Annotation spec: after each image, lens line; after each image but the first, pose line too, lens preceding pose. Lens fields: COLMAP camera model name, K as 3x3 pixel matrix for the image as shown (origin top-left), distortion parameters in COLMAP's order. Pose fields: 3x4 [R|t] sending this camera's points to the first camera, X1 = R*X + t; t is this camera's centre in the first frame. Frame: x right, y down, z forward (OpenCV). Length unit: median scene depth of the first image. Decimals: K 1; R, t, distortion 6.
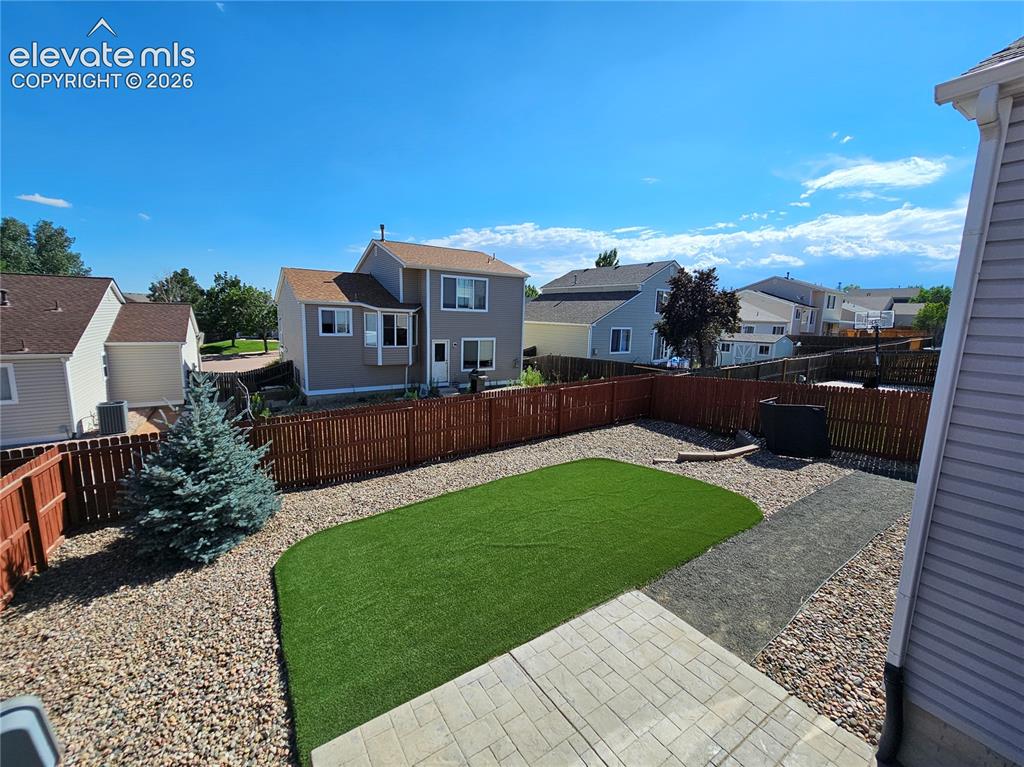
lens RADIAL K [[418.7, 0, 510.1], [0, 418.7, 380.8], [0, 0, 1]] dist [-0.001627, -0.001264]
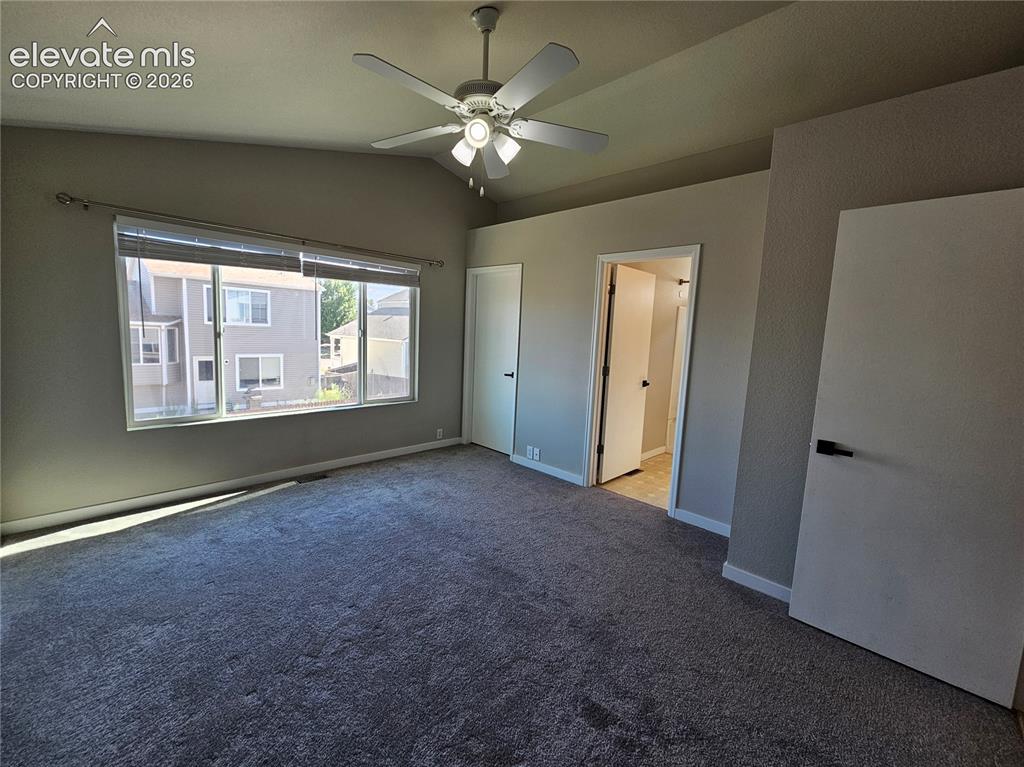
lens RADIAL K [[418.7, 0, 514.3], [0, 418.7, 381.4], [0, 0, 1]] dist [-0.001627, -0.001264]
pose [[0.982369, -0.013601, 0.186455, 0.309859], [0.020739, 0.999123, -0.036383, 0.001700], [-0.185797, 0.039608, 0.981790, -0.003527]]
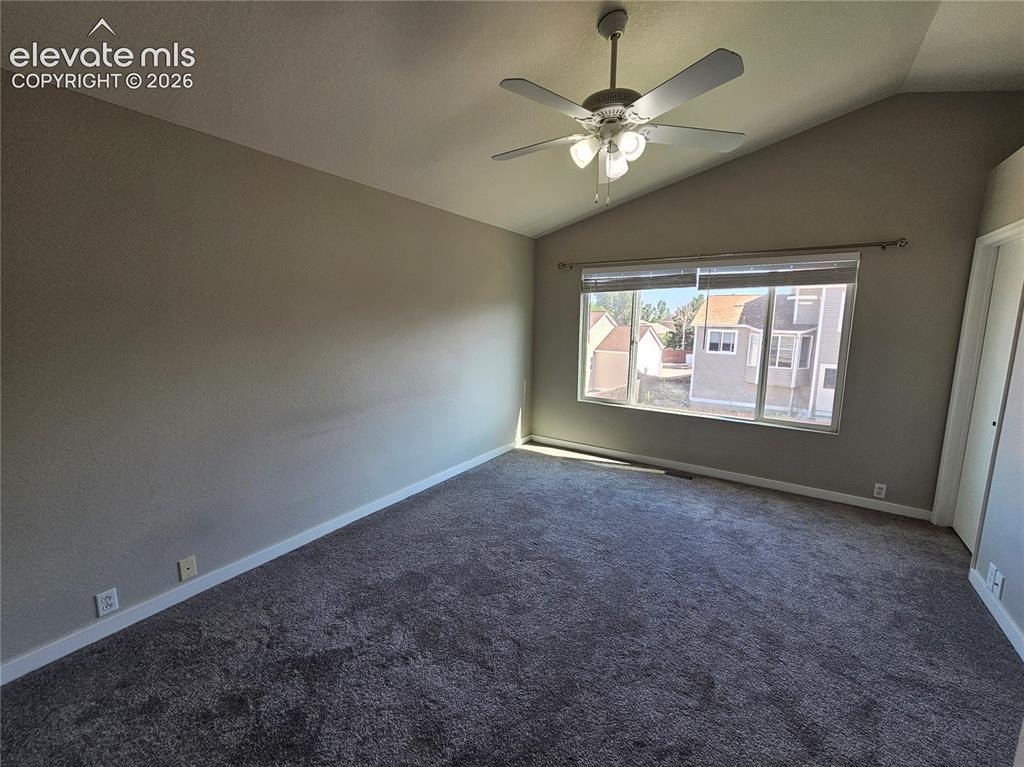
lens RADIAL K [[418.7, 0, 511.7], [0, 418.7, 381.1], [0, 0, 1]] dist [-0.001627, -0.001264]
pose [[0.365829, 0.109343, -0.924237, 0.401311], [-0.154574, 0.986420, 0.055517, -0.006830], [0.917756, 0.122553, 0.377762, 0.037507]]
